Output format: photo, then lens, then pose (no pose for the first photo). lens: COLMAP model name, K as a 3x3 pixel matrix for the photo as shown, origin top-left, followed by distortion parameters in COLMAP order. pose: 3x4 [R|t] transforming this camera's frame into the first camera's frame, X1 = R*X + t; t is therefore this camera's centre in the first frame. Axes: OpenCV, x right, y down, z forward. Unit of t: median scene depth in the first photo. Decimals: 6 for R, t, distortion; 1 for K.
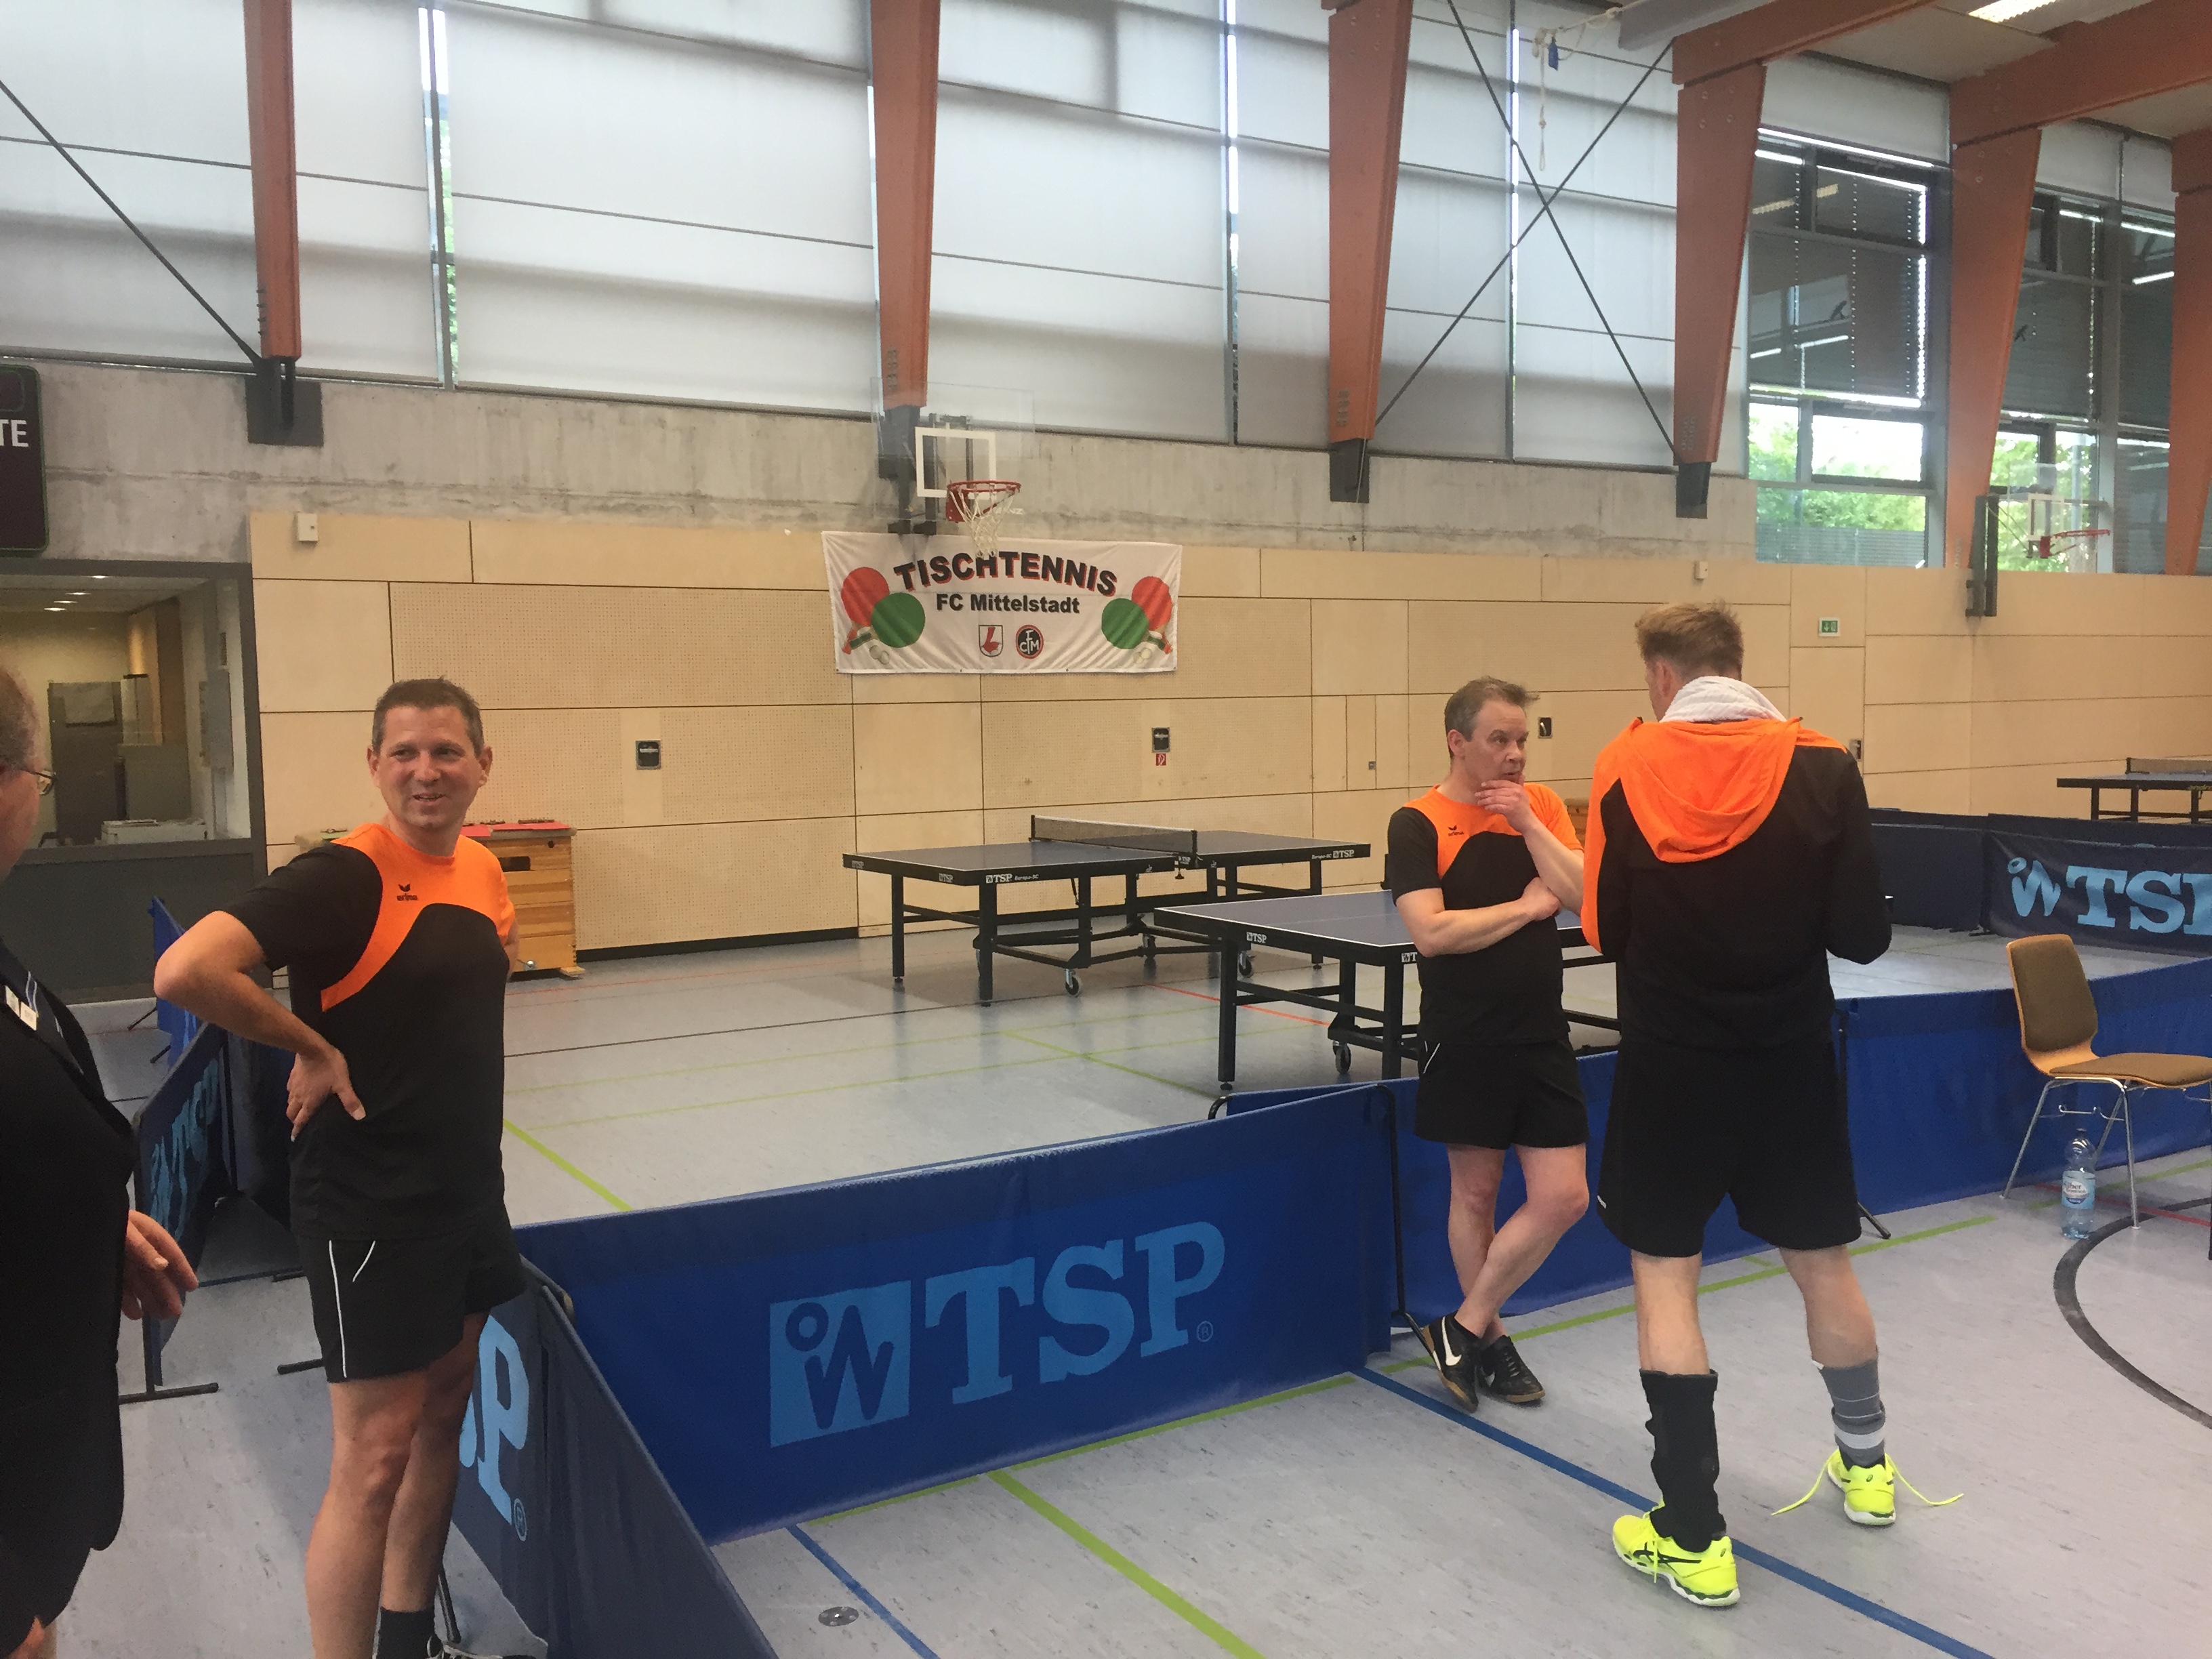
lens RADIAL K [[1901.7, 0, 1115.8], [0, 1901.7, 821.6], [0, 0, 1]] dist [0.058786, -0.059027]
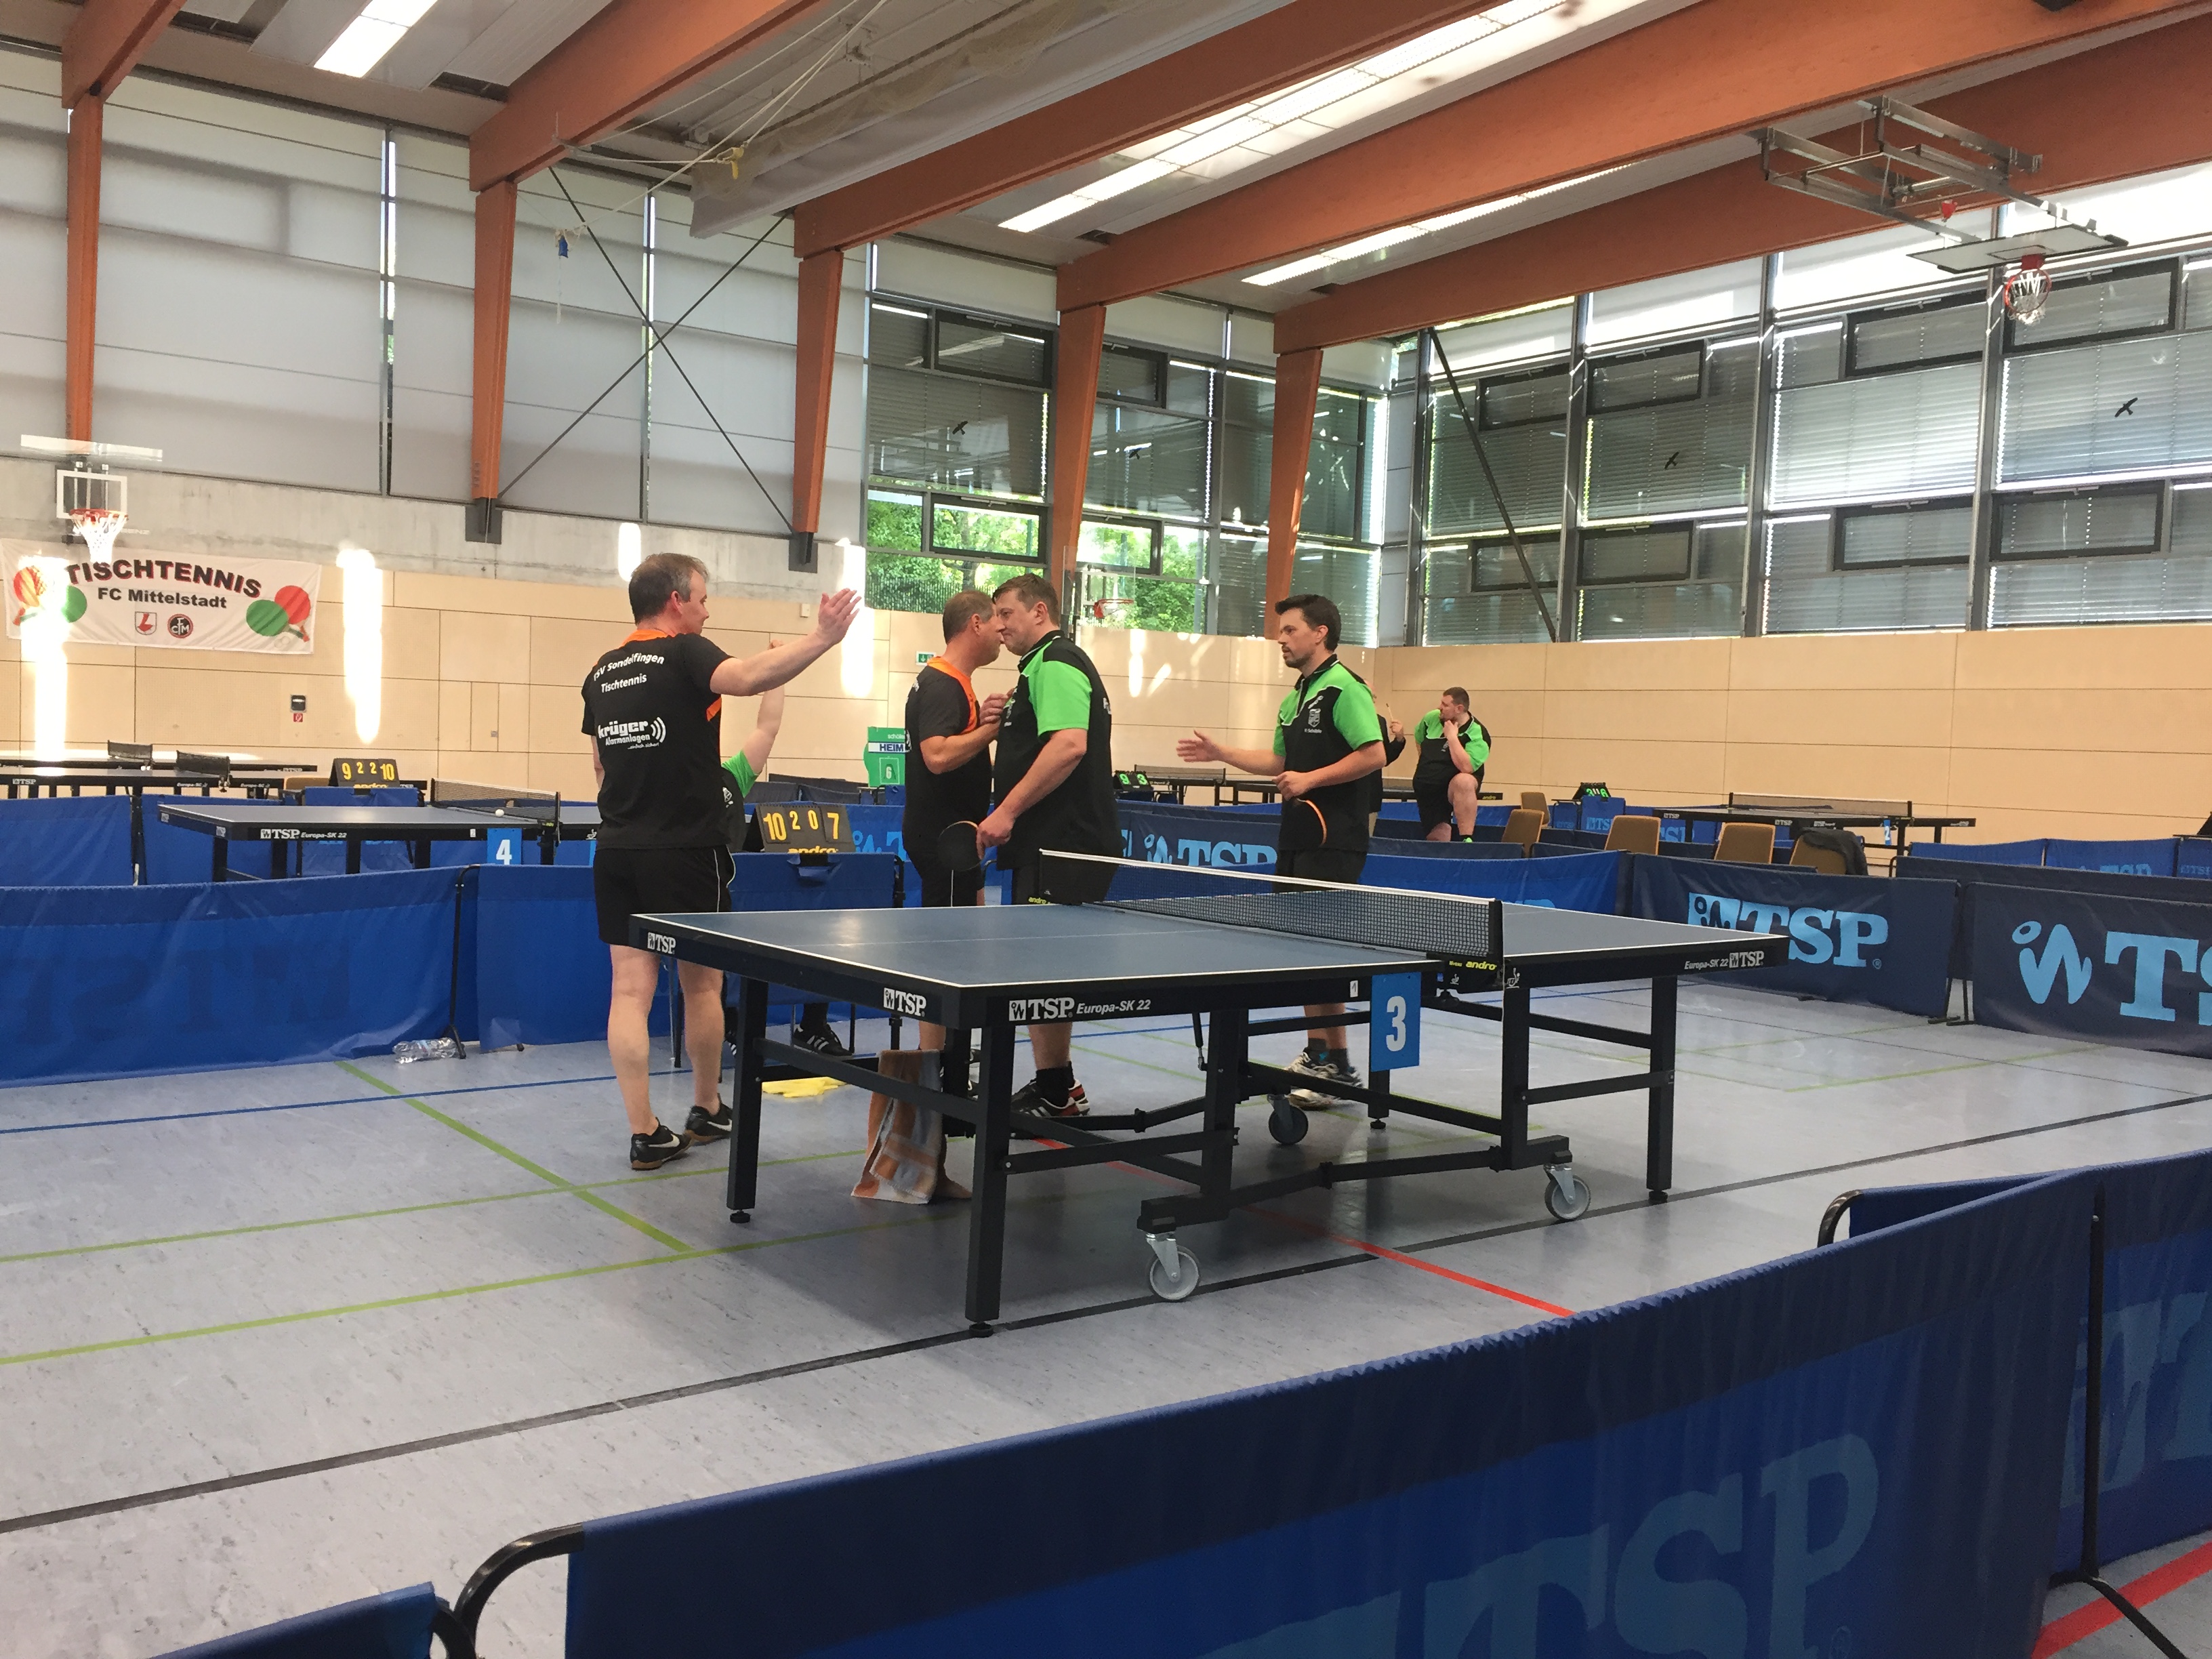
lens RADIAL K [[1901.7, 0, 1101.9], [0, 1901.7, 828.9], [0, 0, 1]] dist [0.058786, -0.059027]
pose [[0.992558, 0.036437, 0.116190, 0.449858], [-0.033431, 0.999057, -0.027721, 0.067917], [-0.117090, 0.023631, 0.992840, -0.457996]]
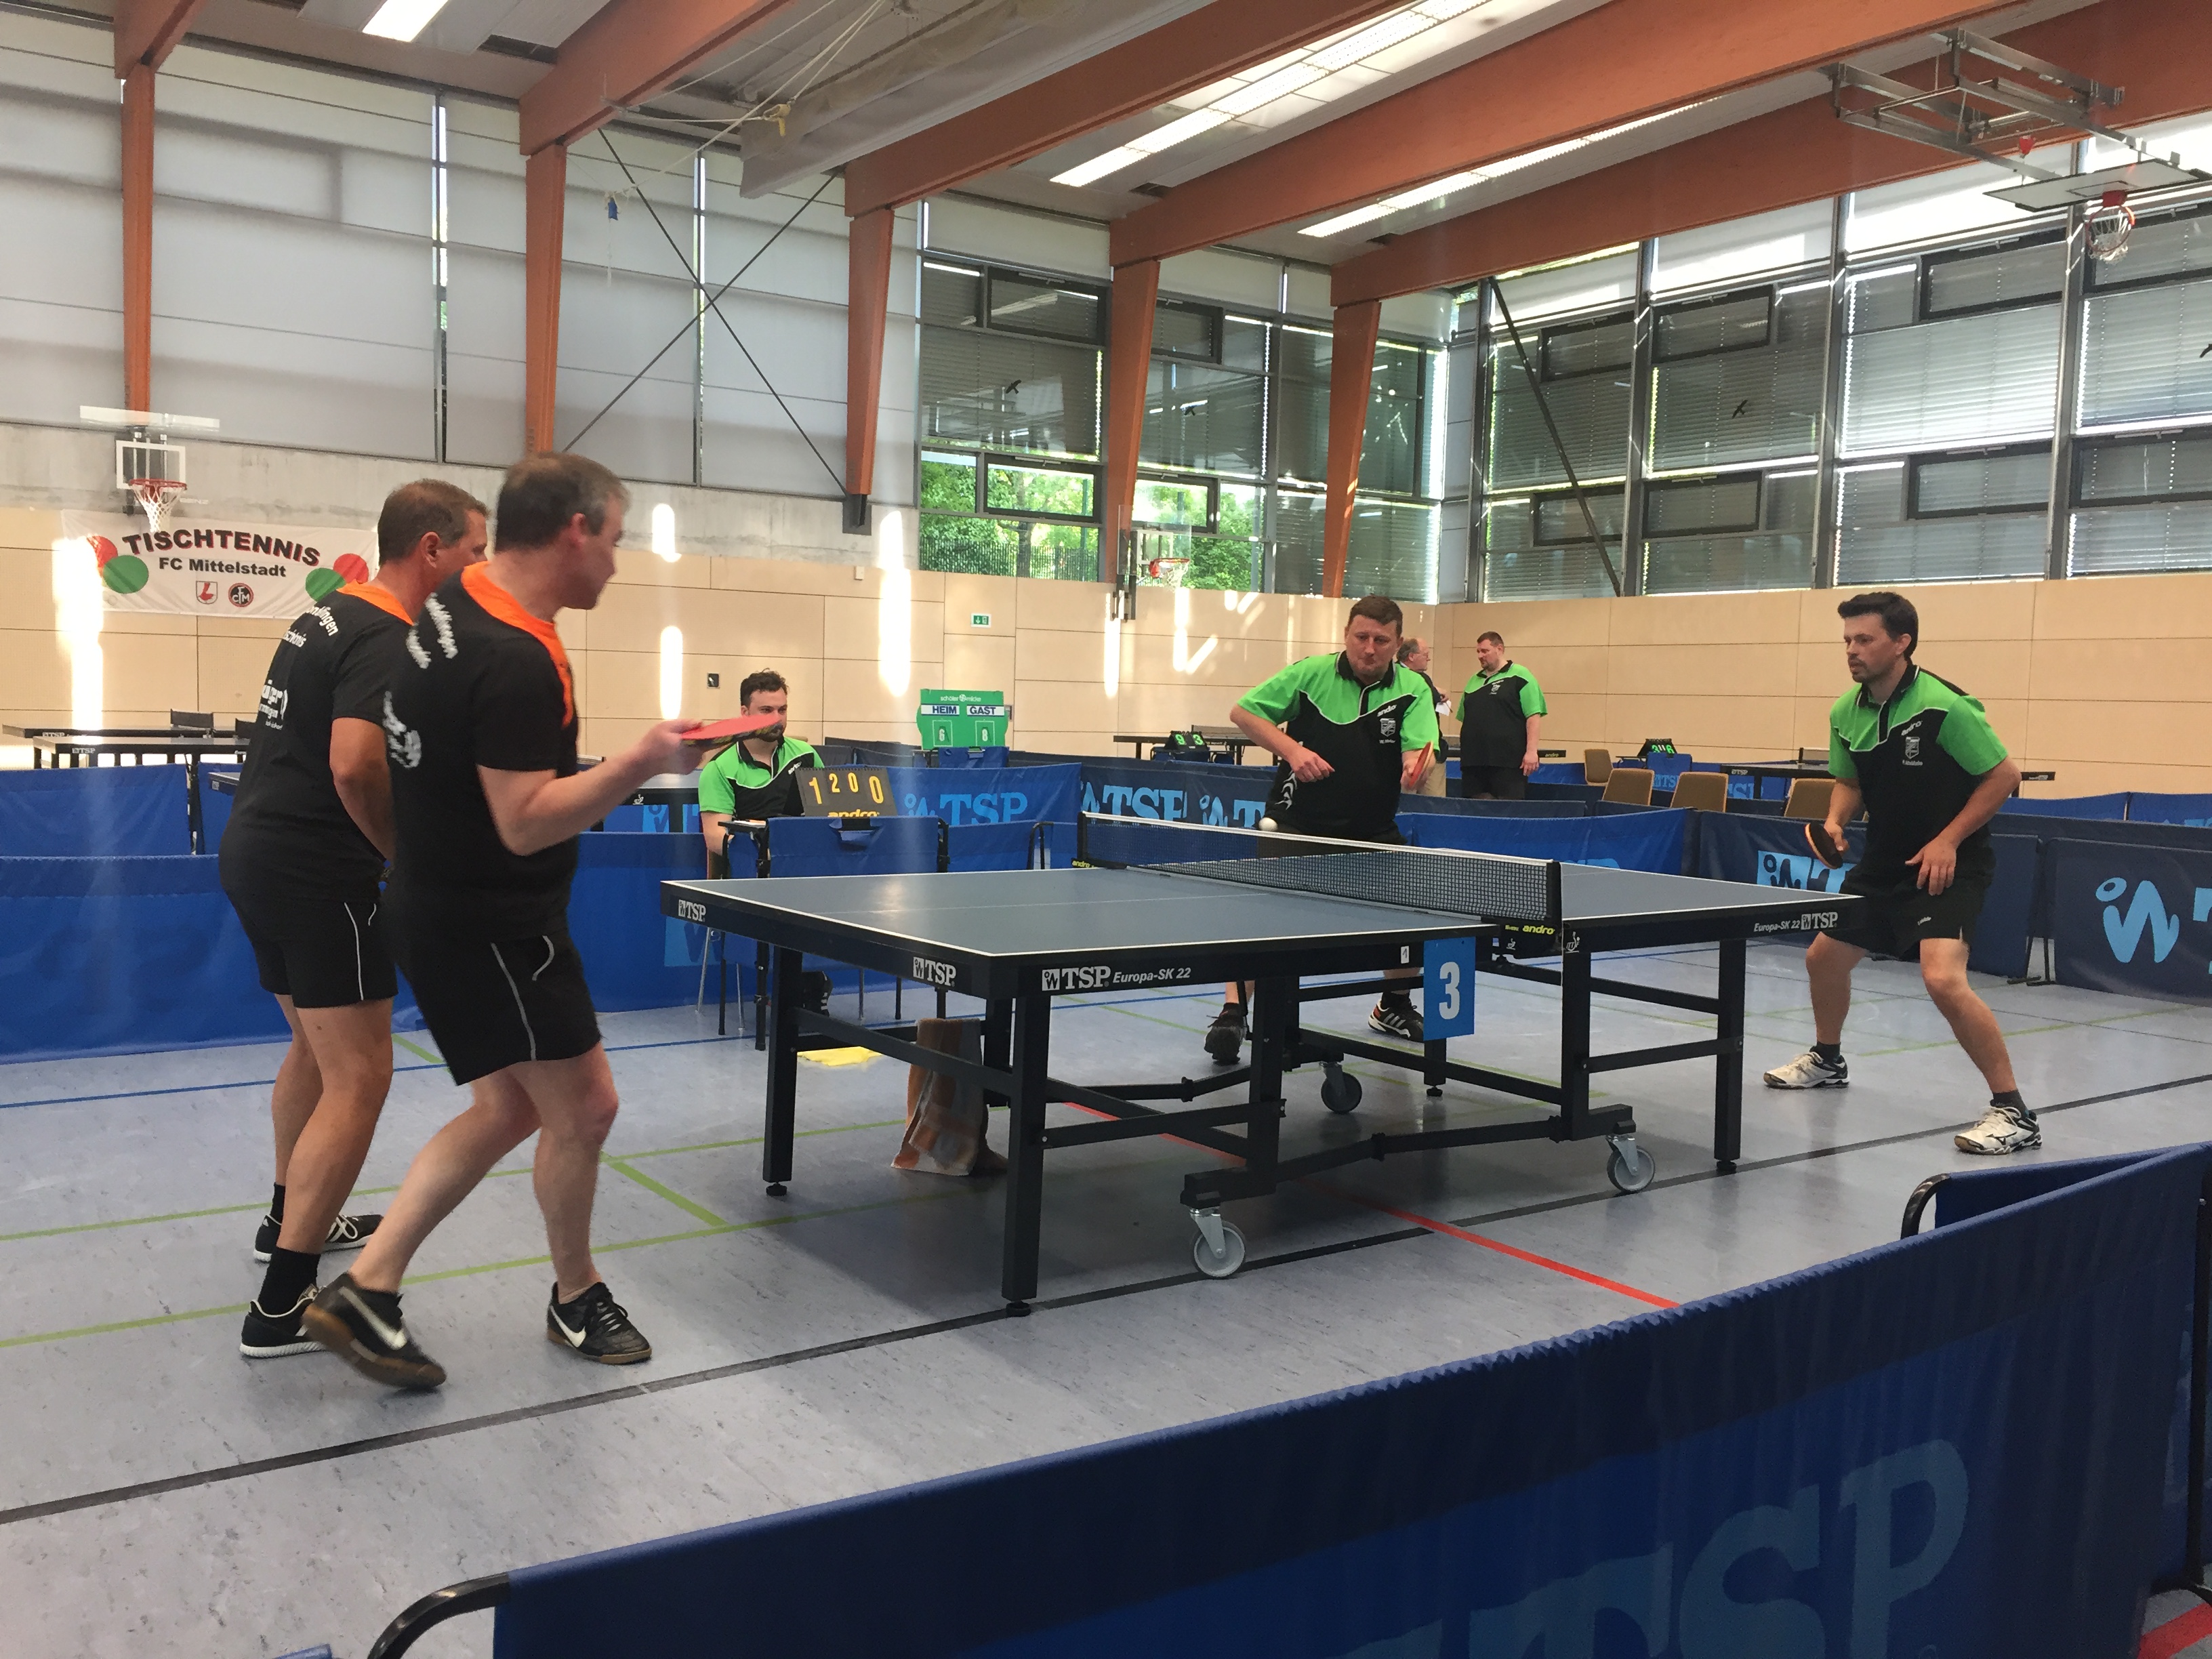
lens RADIAL K [[1901.7, 0, 1099.8], [0, 1901.7, 824.1], [0, 0, 1]] dist [0.058786, -0.059027]
pose [[0.996101, 0.027281, 0.083894, 0.454368], [-0.026619, 0.999605, -0.008995, 0.067550], [-0.084106, 0.006727, 0.996434, -0.447362]]
